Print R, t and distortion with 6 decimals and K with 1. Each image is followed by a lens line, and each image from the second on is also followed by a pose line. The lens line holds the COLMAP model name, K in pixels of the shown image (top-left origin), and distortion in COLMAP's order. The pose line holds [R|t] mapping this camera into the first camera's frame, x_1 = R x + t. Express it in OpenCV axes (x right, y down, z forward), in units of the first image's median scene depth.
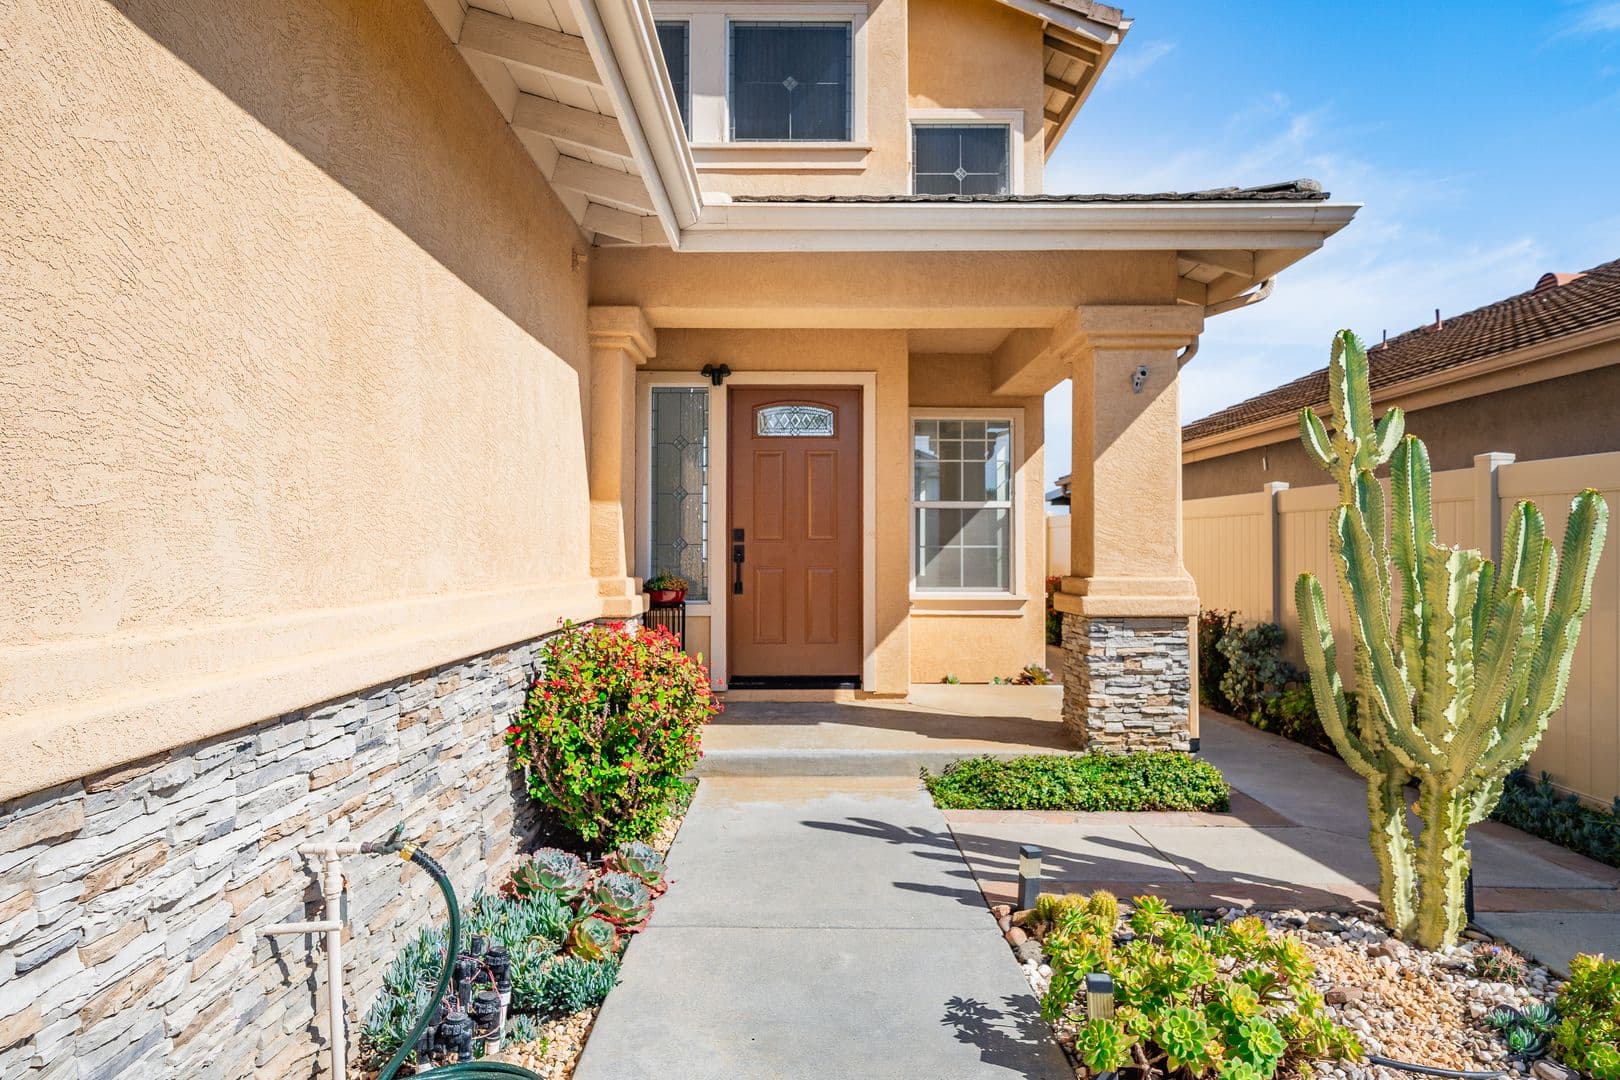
lens RADIAL K [[995.6, 0, 810.0], [0, 995.6, 540.0], [0, 0, 1]] dist [-0.003470, -0.001568]
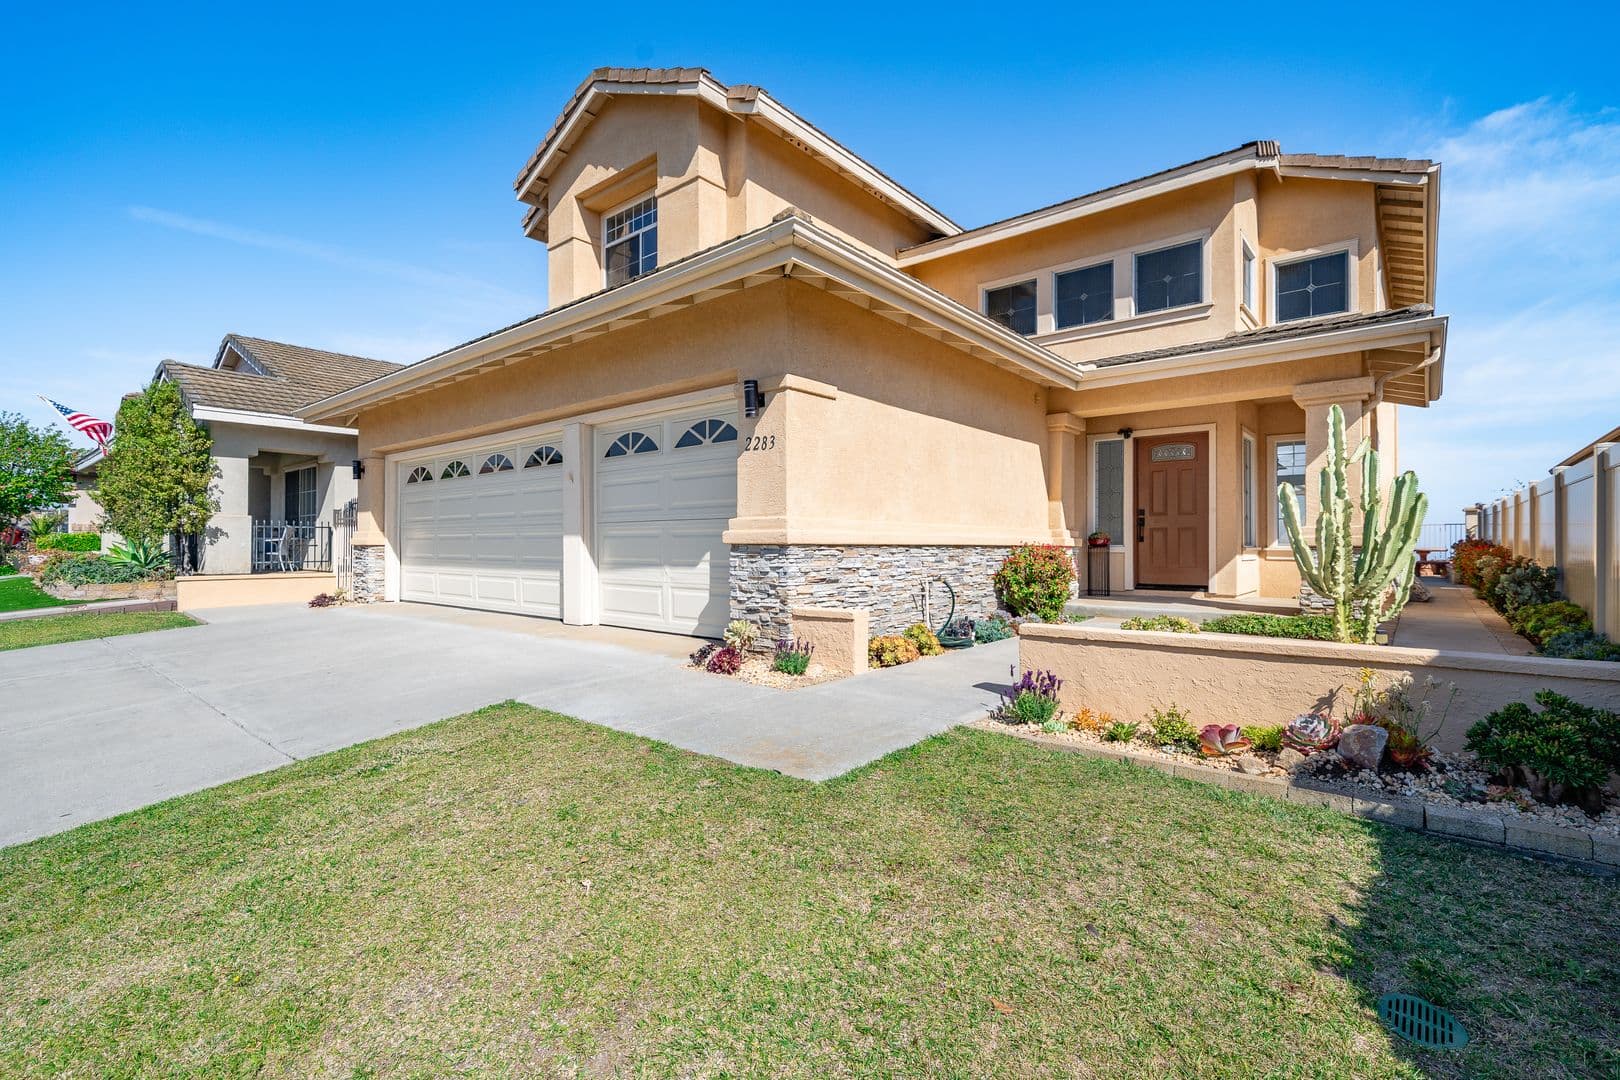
lens RADIAL K [[734.4, 0, 810.0], [0, 734.4, 540.0], [0, 0, 1]] dist [-0.000954, -0.000093]
pose [[0.762776, -0.003095, -0.646655, 0.473907], [0.004676, 0.999989, 0.000730, 0.058602], [0.646646, -0.003580, 0.762782, -0.693580]]
